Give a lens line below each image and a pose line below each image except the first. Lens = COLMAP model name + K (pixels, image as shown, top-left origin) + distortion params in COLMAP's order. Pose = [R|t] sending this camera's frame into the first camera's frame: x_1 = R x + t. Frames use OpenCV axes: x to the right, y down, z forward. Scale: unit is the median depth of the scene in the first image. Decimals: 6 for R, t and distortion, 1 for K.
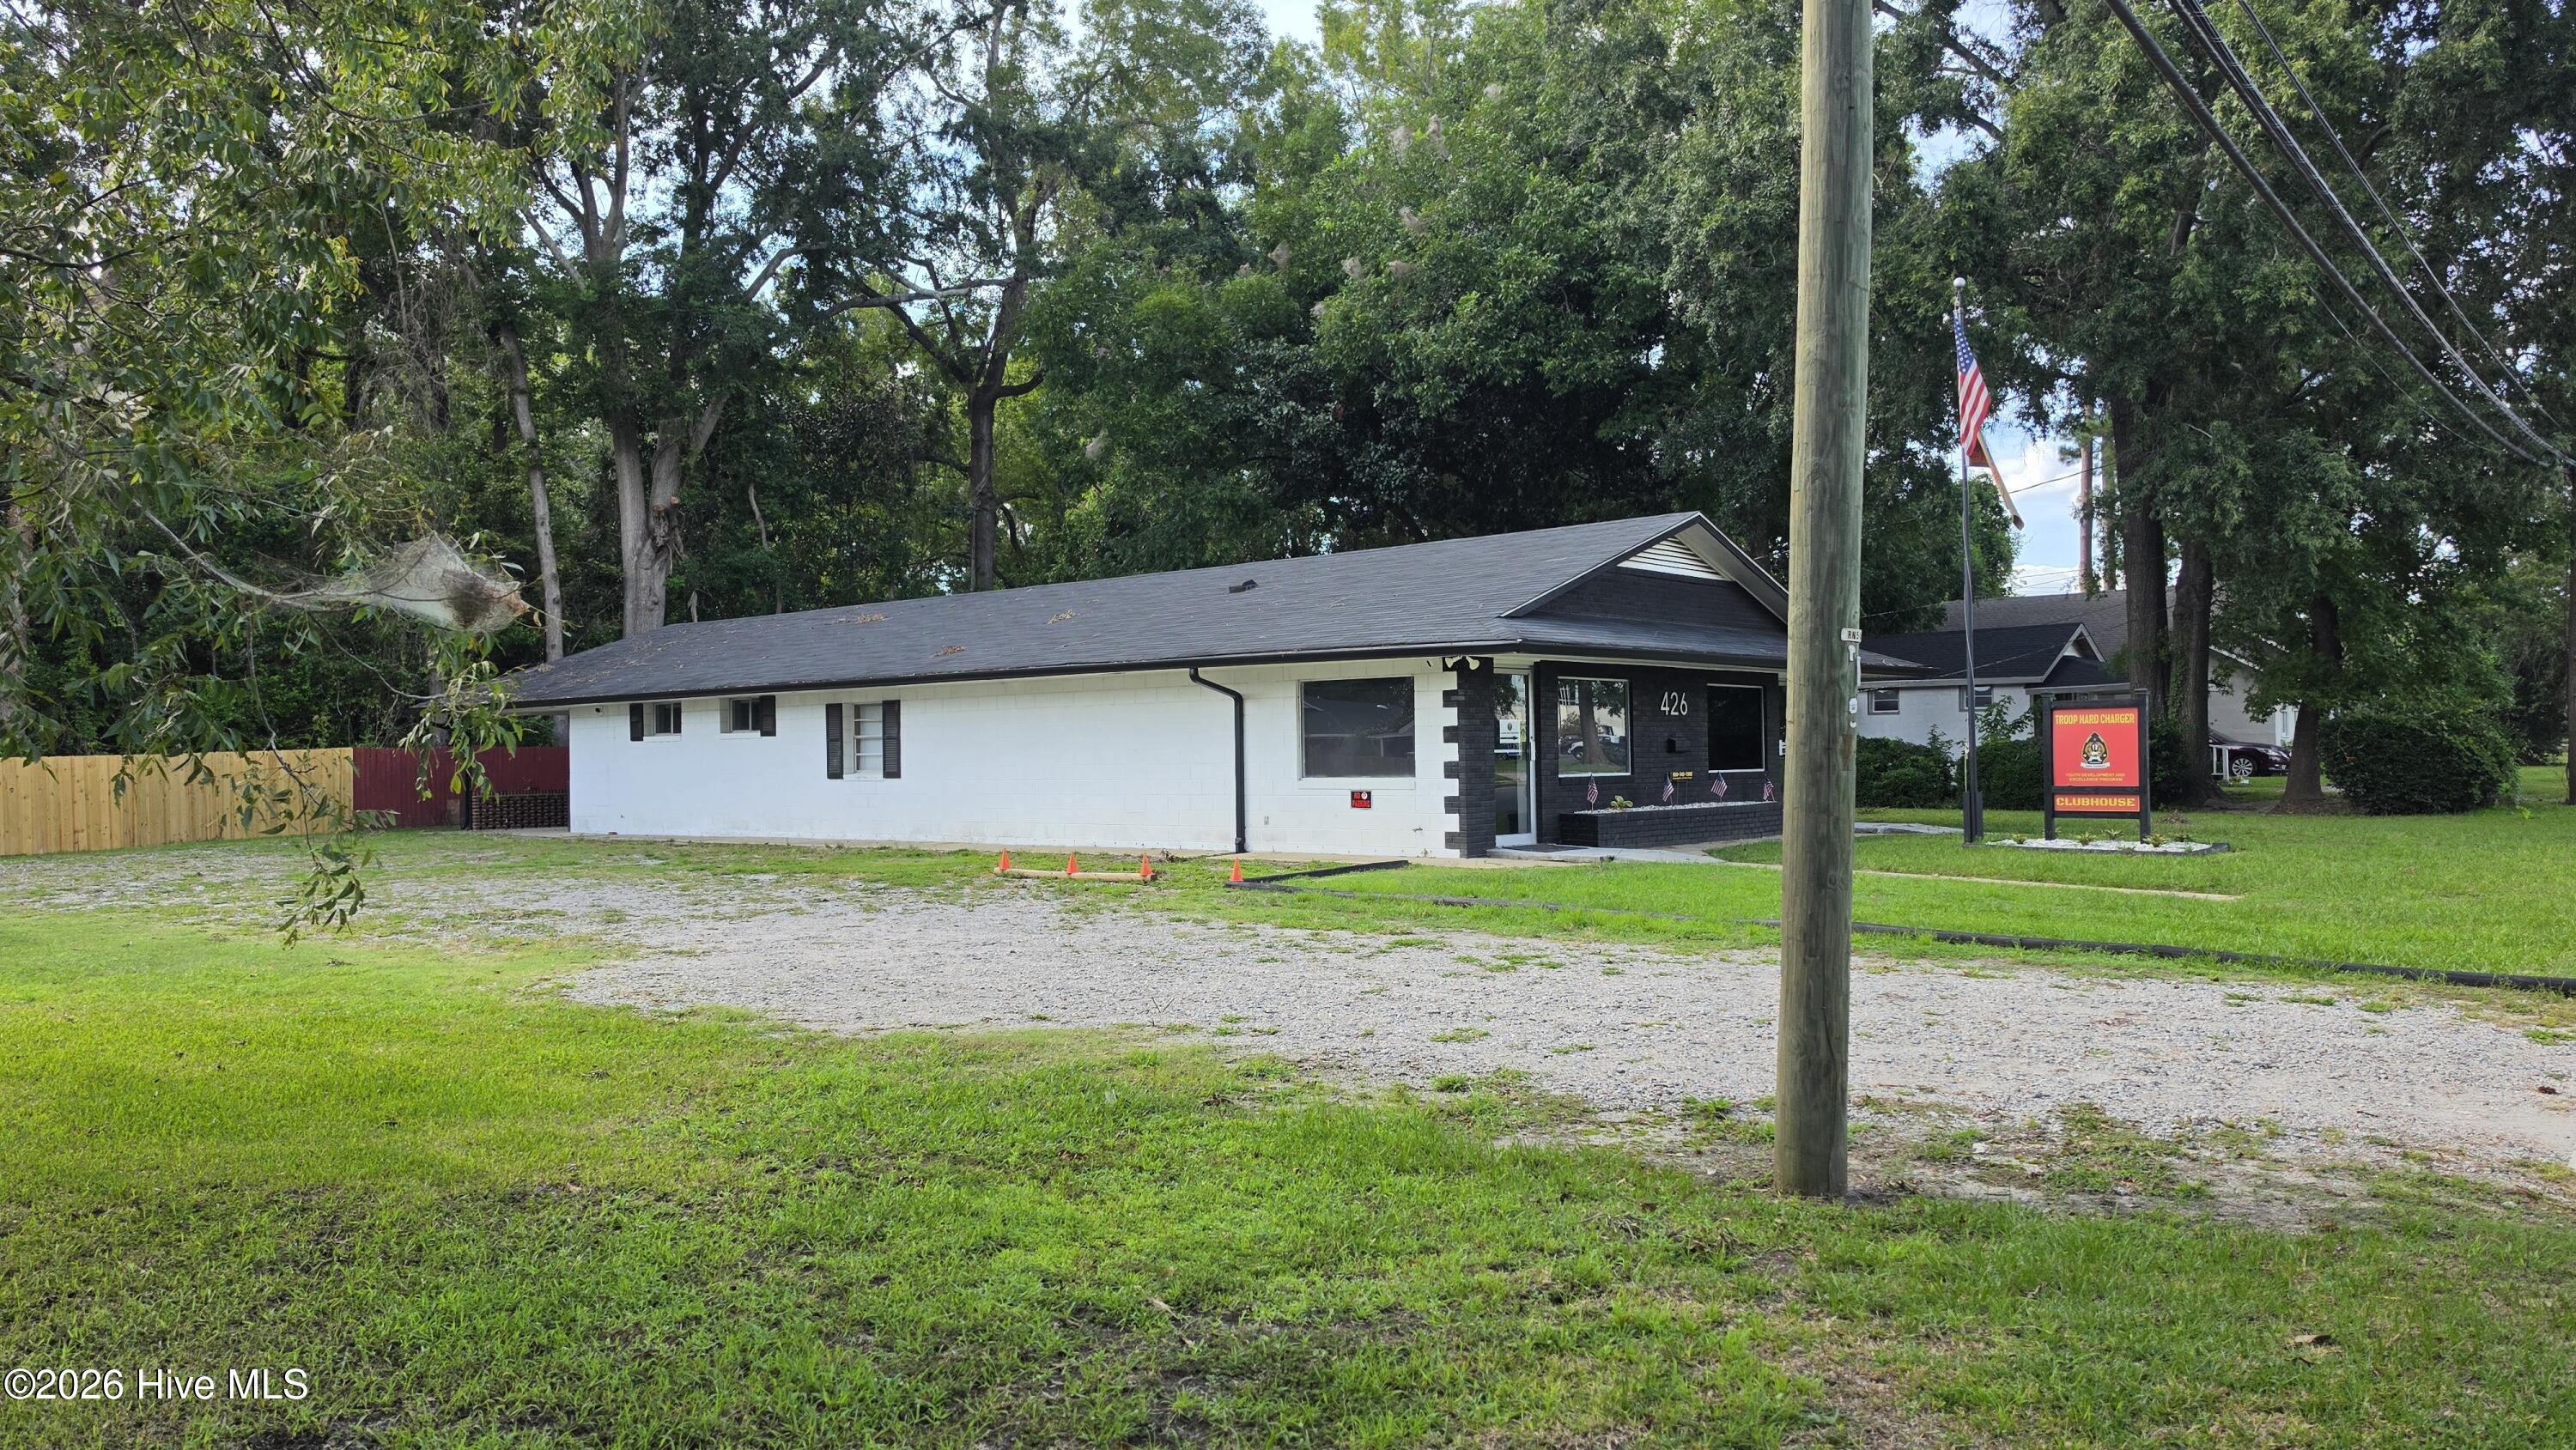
lens RADIAL K [[1741.3, 0, 1288.0], [0, 1741.3, 725.0], [0, 0, 1]] dist [0.082737, -0.110804]
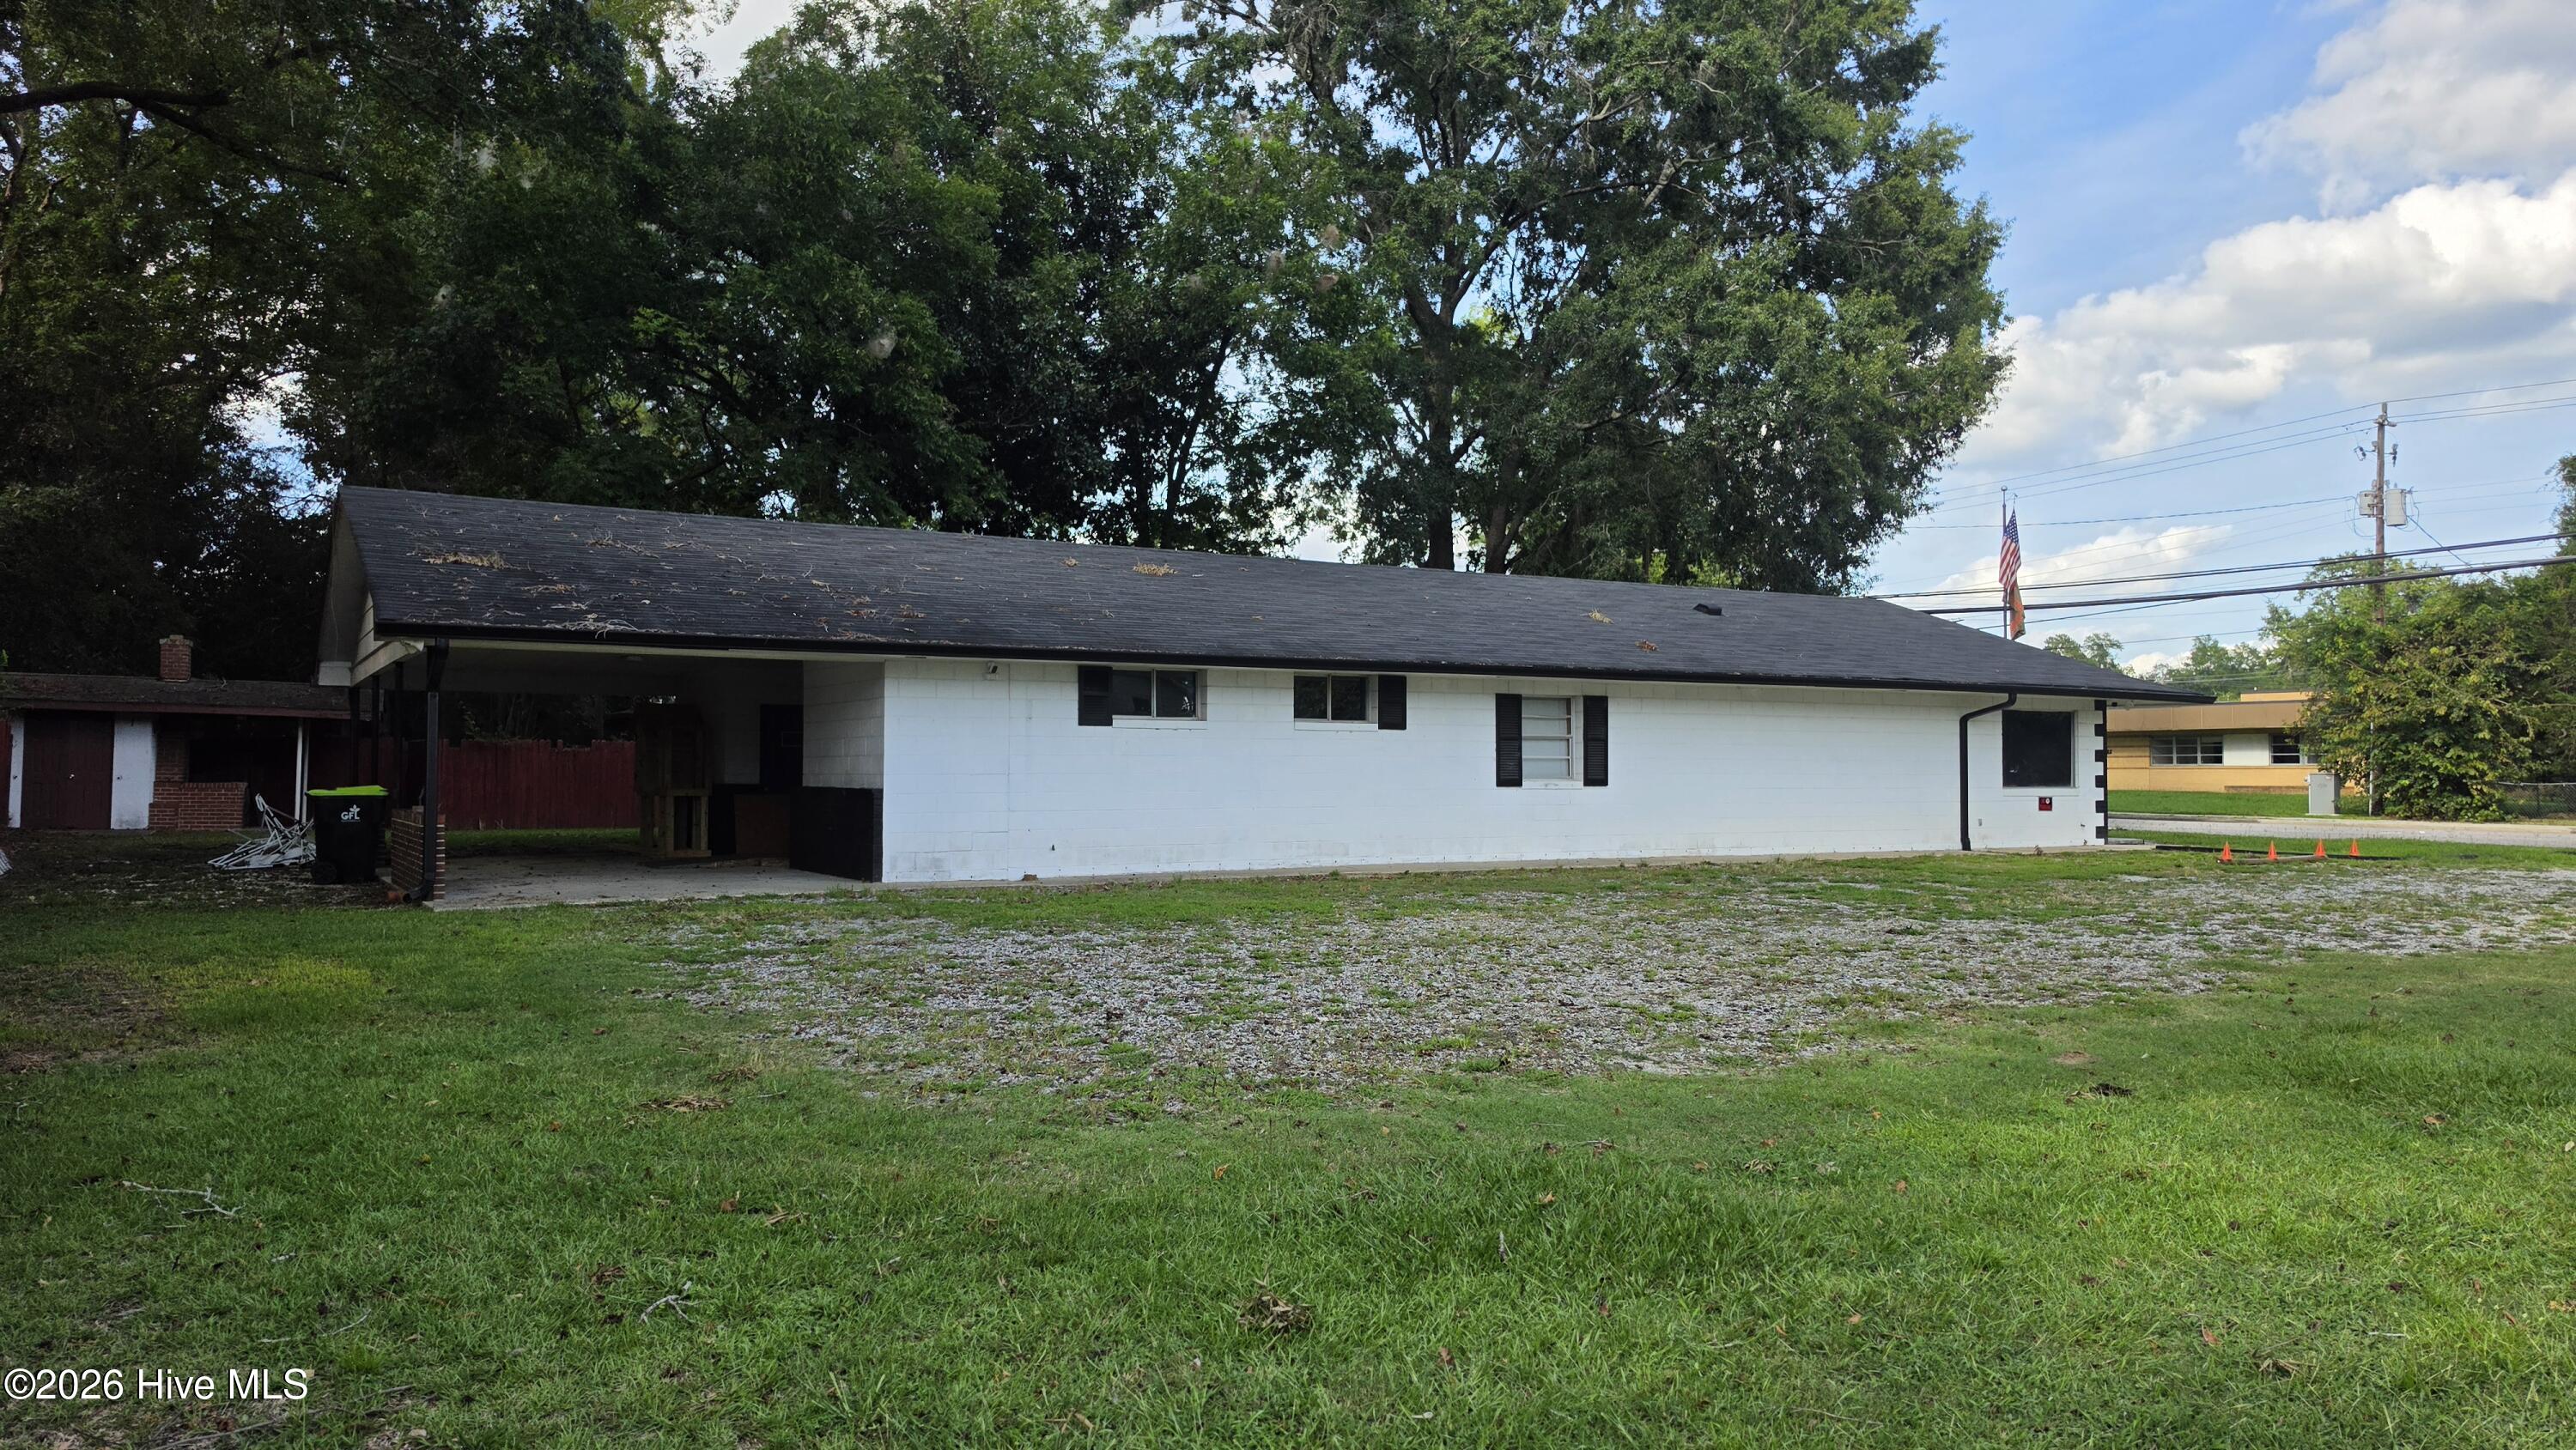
lens RADIAL K [[1741.3, 0, 1288.0], [0, 1741.3, 725.0], [0, 0, 1]] dist [0.082737, -0.110804]
pose [[0.338392, 0.041348, 0.940096, -1.137151], [-0.024444, 0.999083, -0.035144, 0.035764], [-0.940688, -0.011087, 0.339093, 0.887792]]
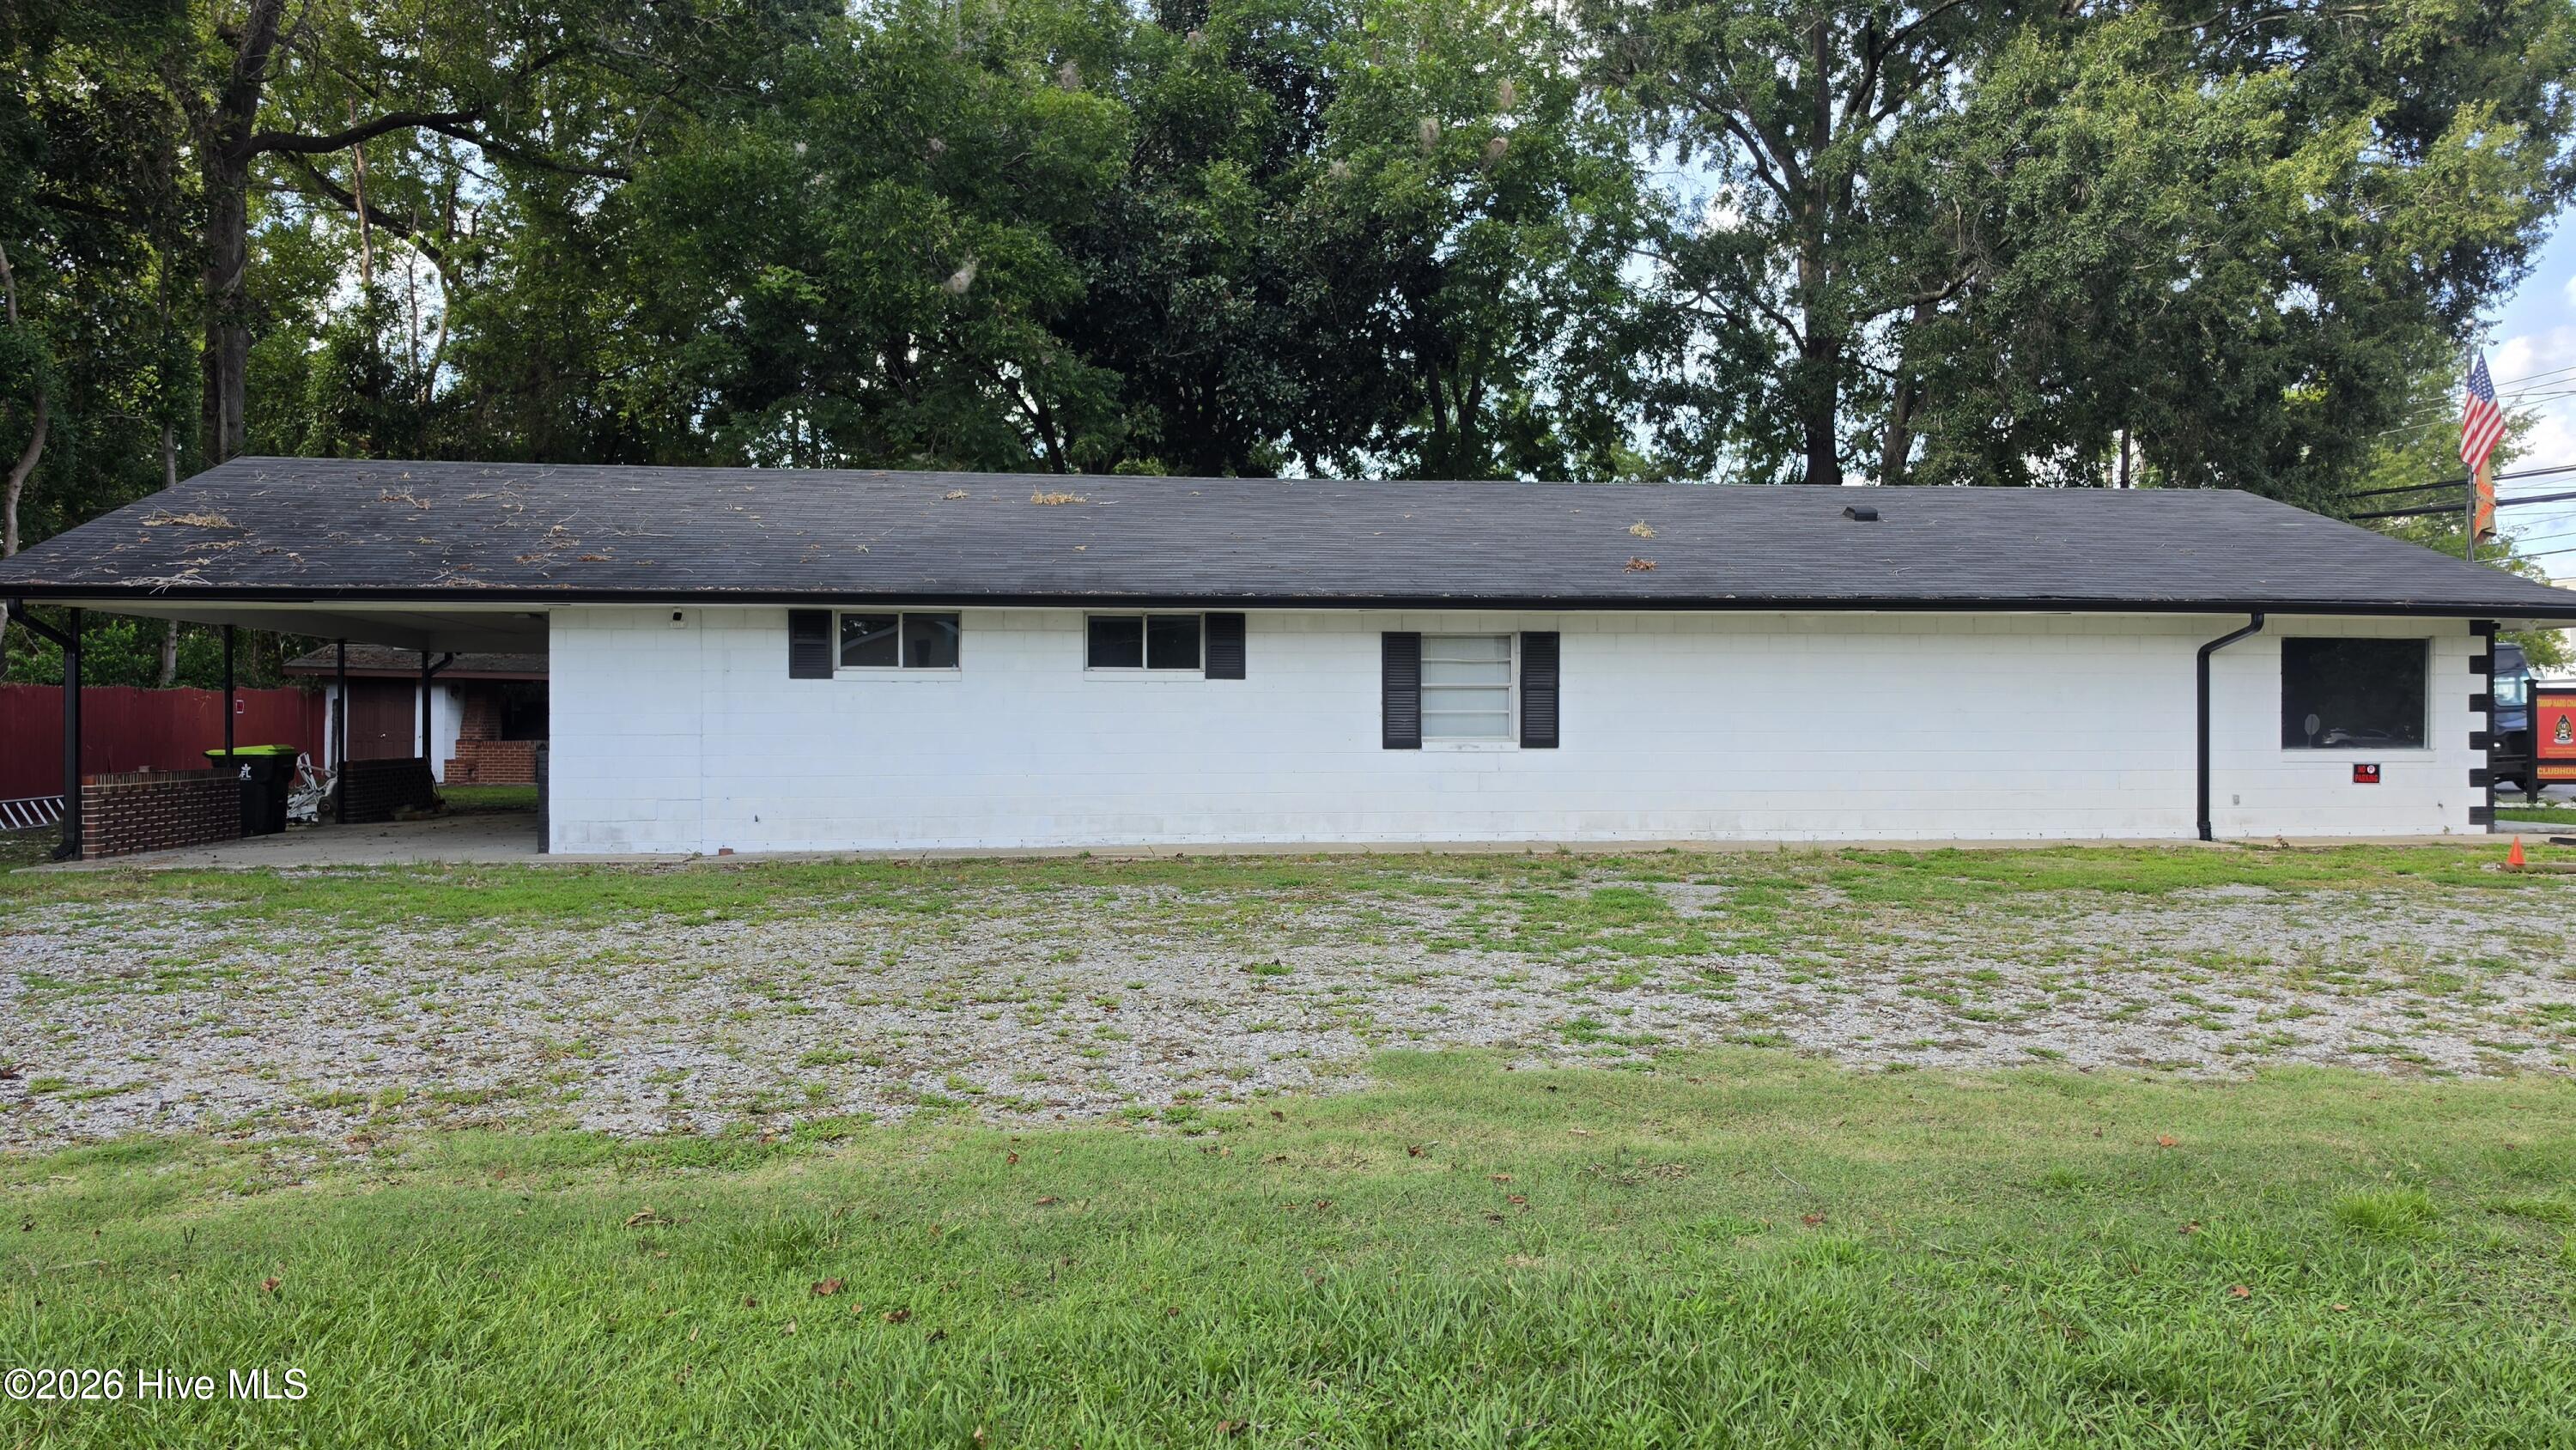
lens RADIAL K [[1741.3, 0, 1288.0], [0, 1741.3, 725.0], [0, 0, 1]] dist [0.082737, -0.110804]
pose [[0.683229, 0.015068, 0.730049, -0.813107], [-0.022880, 0.999738, 0.000777, 0.024440], [-0.729845, -0.017234, 0.683395, 0.641145]]
